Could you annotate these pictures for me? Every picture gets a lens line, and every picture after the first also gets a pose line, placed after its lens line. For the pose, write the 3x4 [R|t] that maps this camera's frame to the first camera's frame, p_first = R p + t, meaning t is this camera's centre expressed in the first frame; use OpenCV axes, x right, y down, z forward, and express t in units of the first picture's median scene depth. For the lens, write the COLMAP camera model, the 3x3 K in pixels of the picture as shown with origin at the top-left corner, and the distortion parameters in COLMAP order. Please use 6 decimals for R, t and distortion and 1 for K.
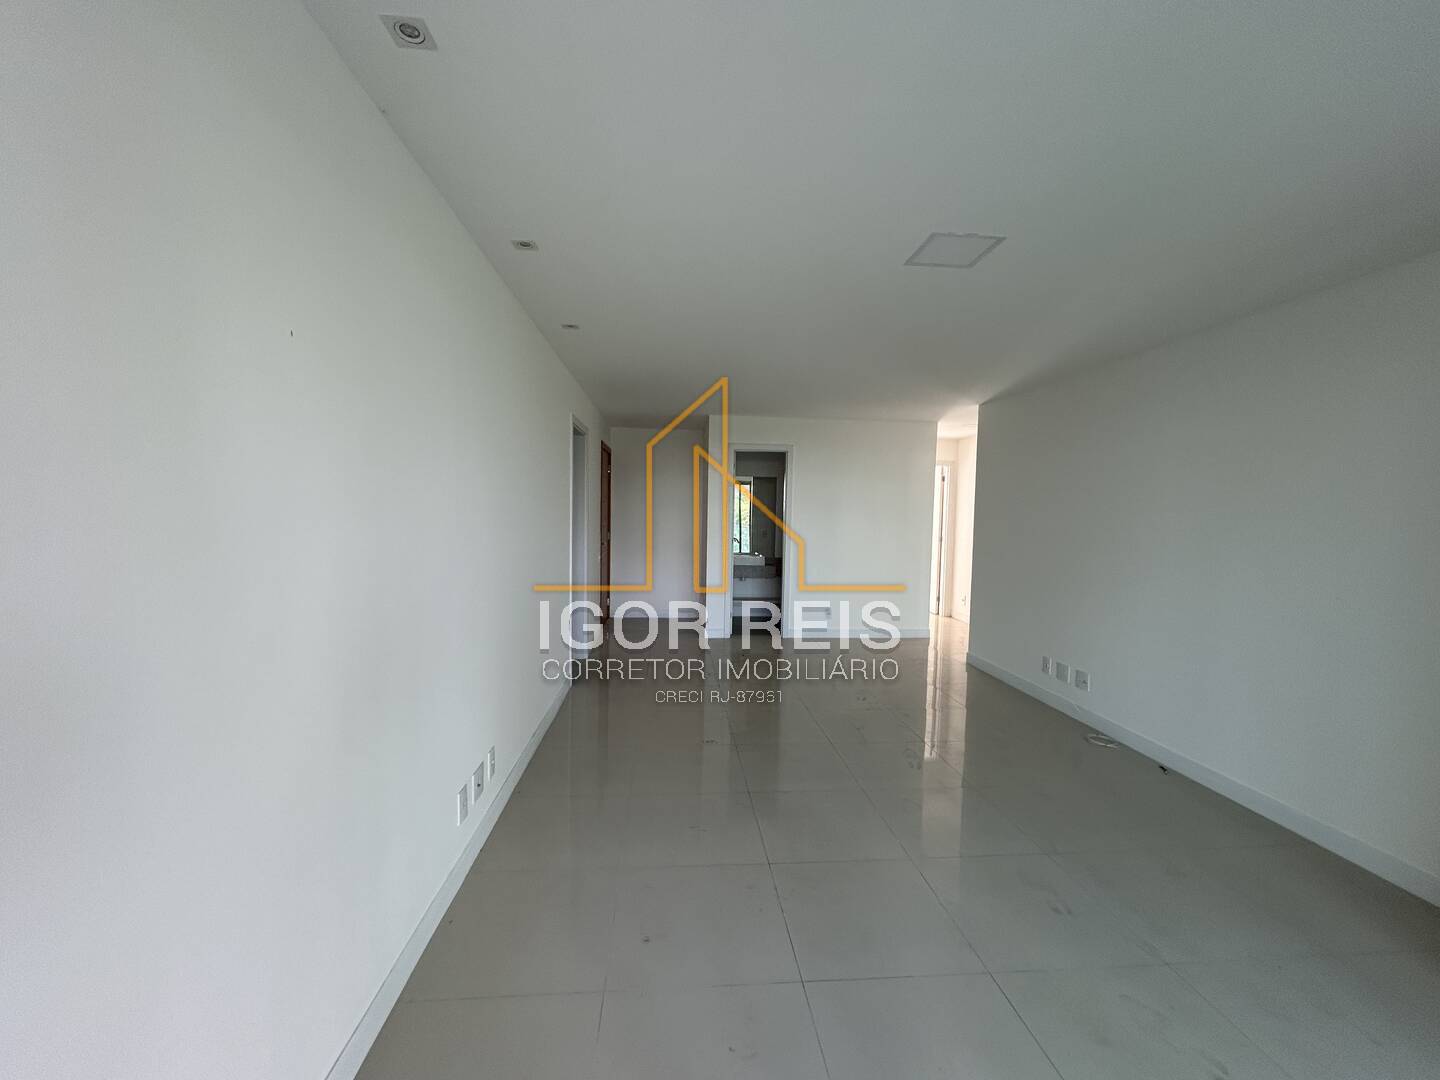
lens RADIAL K [[579.0, 0, 719.5], [0, 579.0, 540.6], [0, 0, 1]] dist [-0.001377, -0.000106]
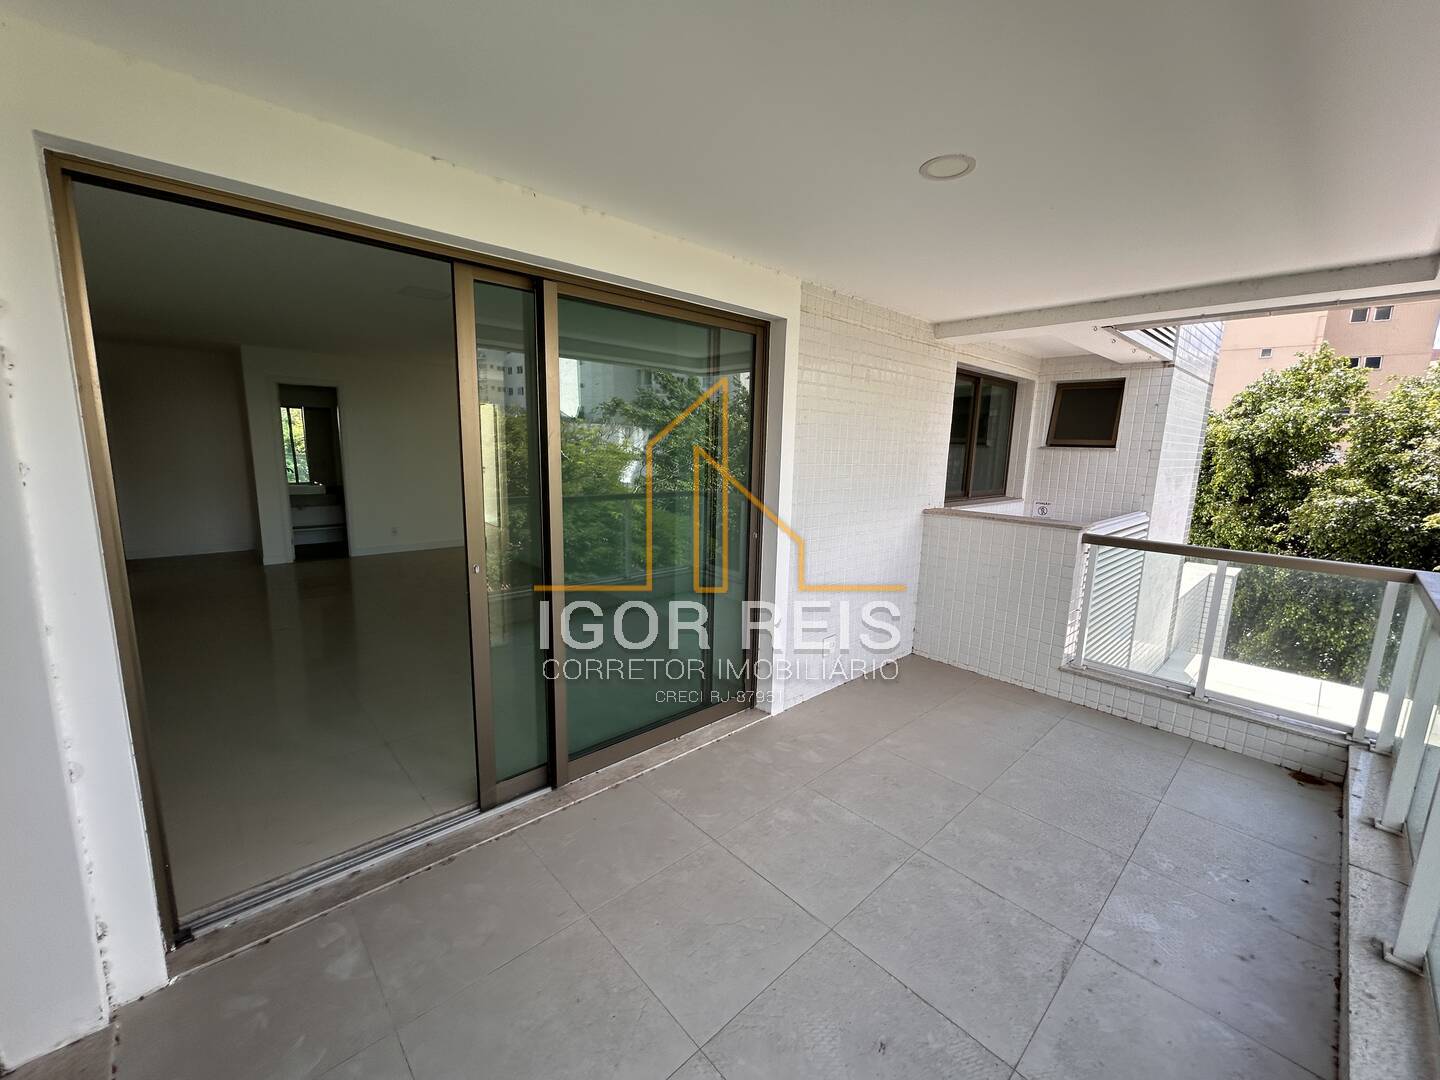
lens RADIAL K [[579.0, 0, 716.7], [0, 579.0, 537.8], [0, 0, 1]] dist [-0.001377, -0.000106]
pose [[0.789892, -0.099006, 0.605201, -0.005825], [0.020117, 0.990534, 0.135787, -0.006509], [-0.612916, -0.095082, 0.784407, -0.267788]]
